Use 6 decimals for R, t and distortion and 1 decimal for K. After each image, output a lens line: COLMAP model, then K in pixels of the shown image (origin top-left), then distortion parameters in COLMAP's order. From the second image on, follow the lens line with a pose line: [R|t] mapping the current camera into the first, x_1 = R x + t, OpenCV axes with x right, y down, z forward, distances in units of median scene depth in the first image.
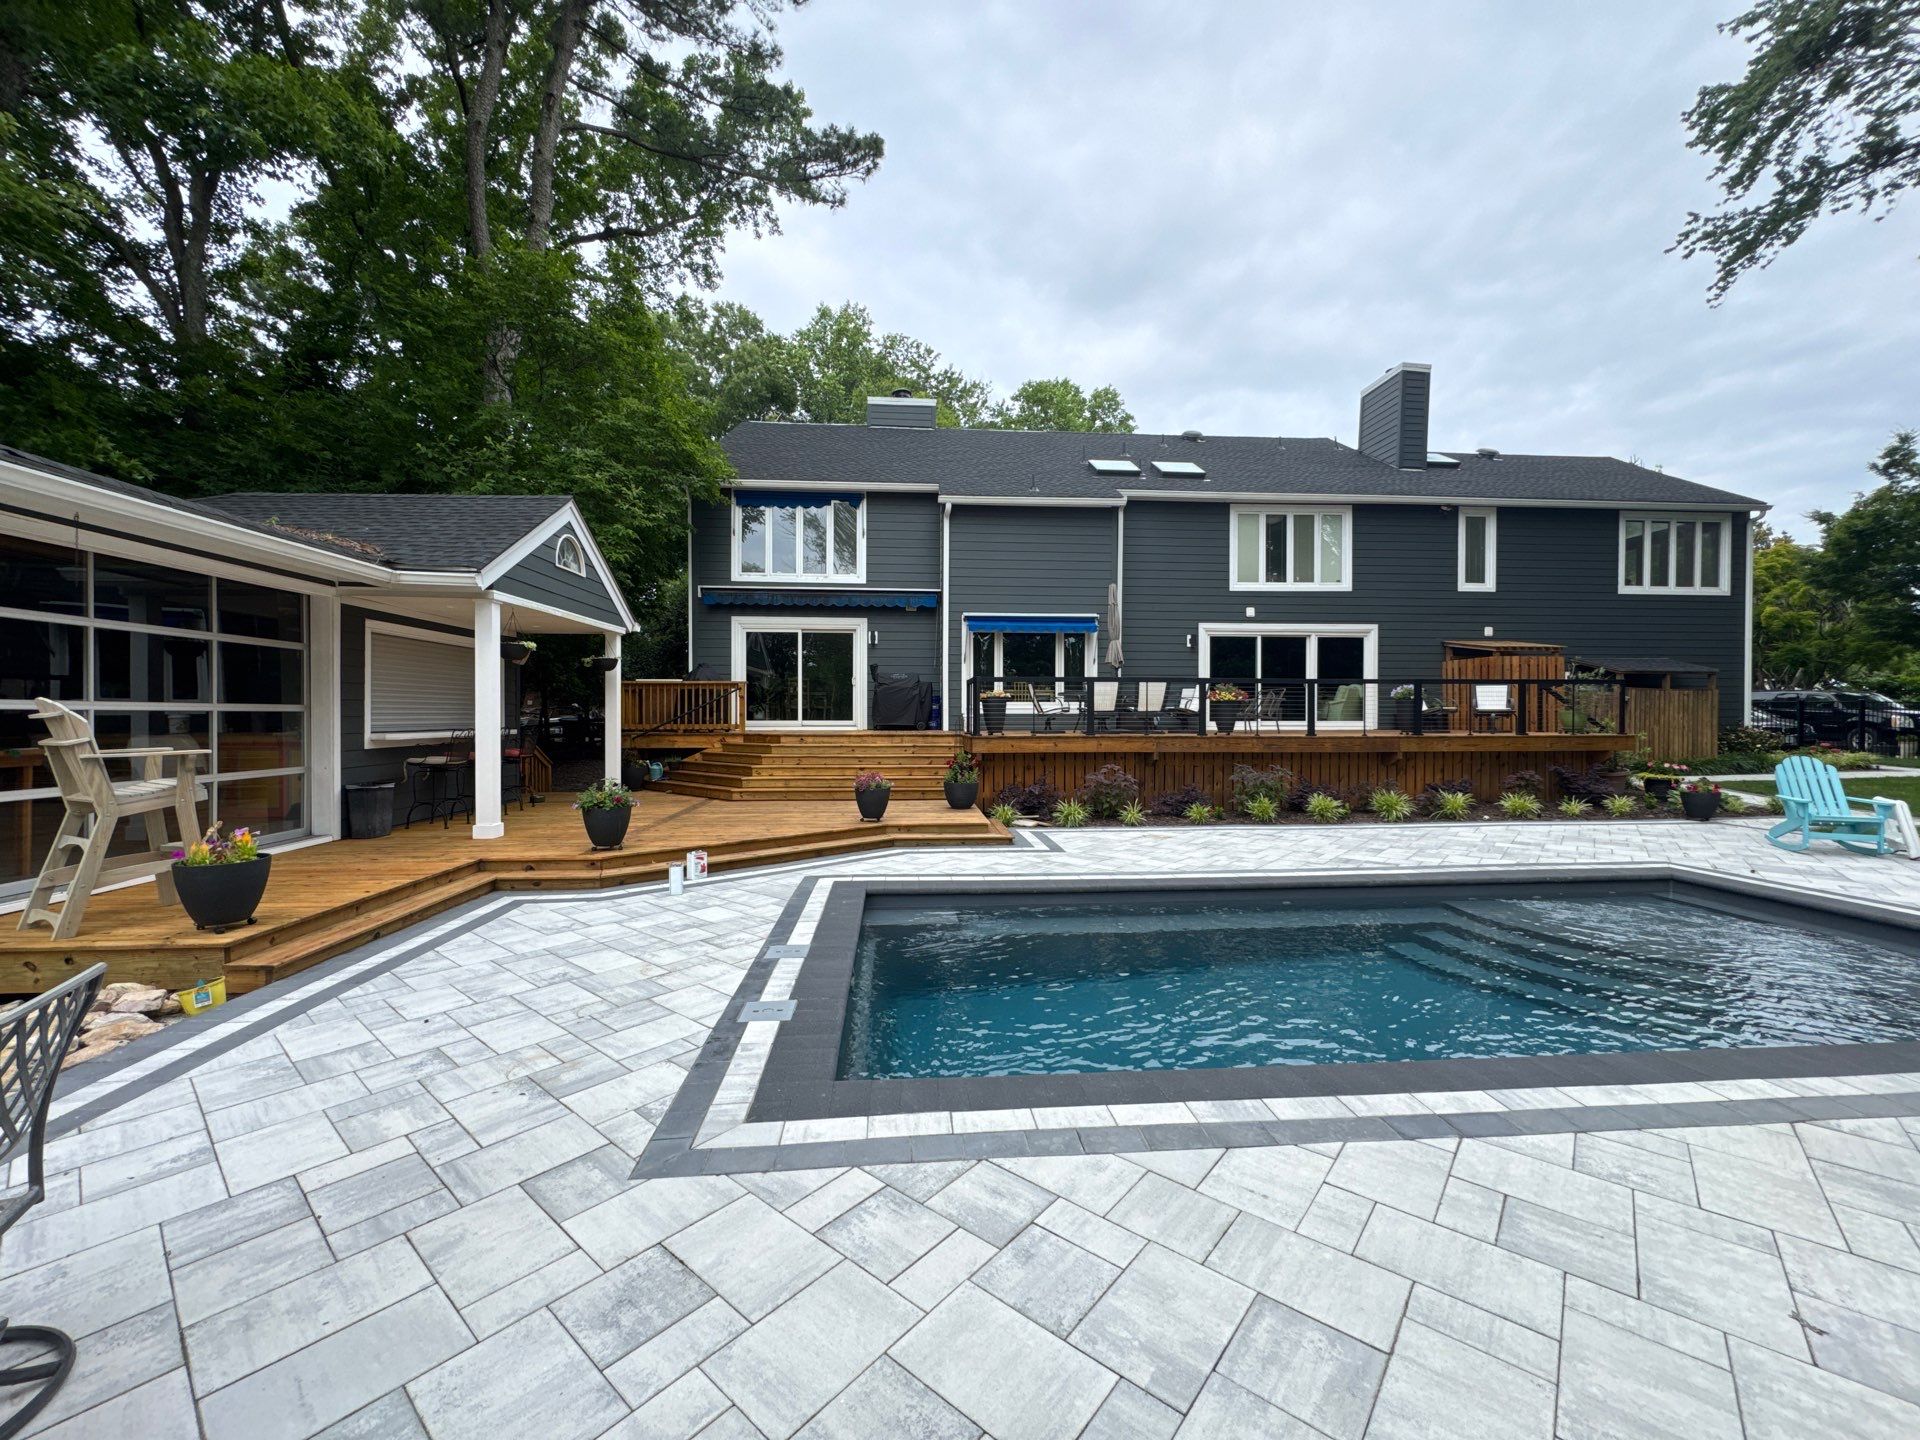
lens RADIAL K [[792.8, 0, 957.8], [0, 792.8, 713.9], [0, 0, 1]] dist [-0.000737, -0.000275]
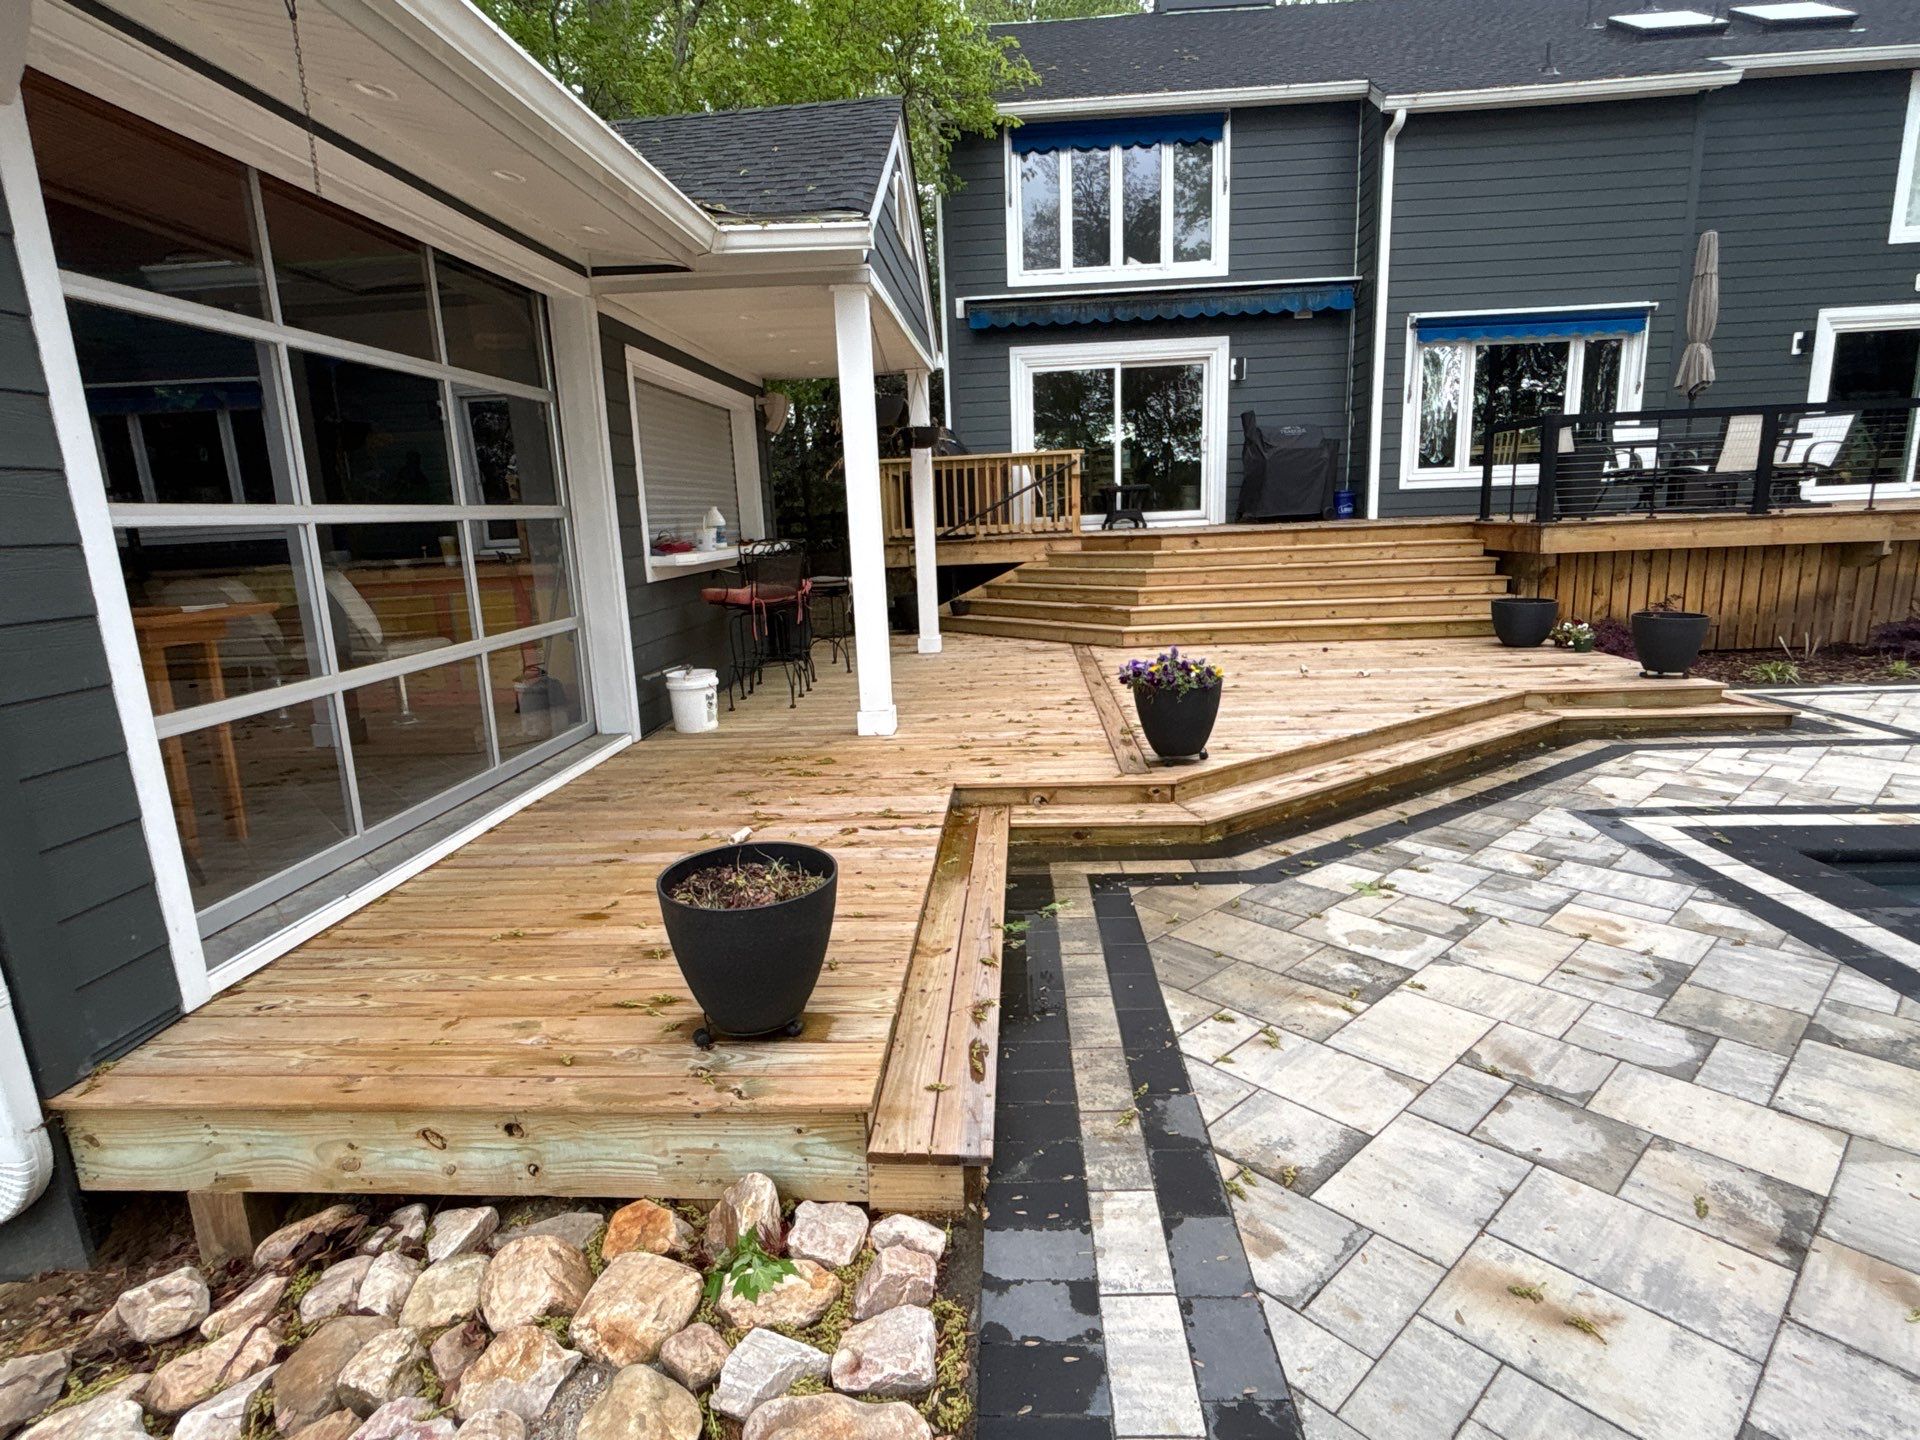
lens RADIAL K [[1050.4, 0, 961.8], [0, 1050.4, 718.9], [0, 0, 1]] dist [-0.002051, -0.000113]
pose [[0.988150, -0.010890, -0.153105, -0.202511], [0.040781, 0.980256, 0.193481, 0.002113], [0.147975, -0.197432, 0.969084, 0.137853]]
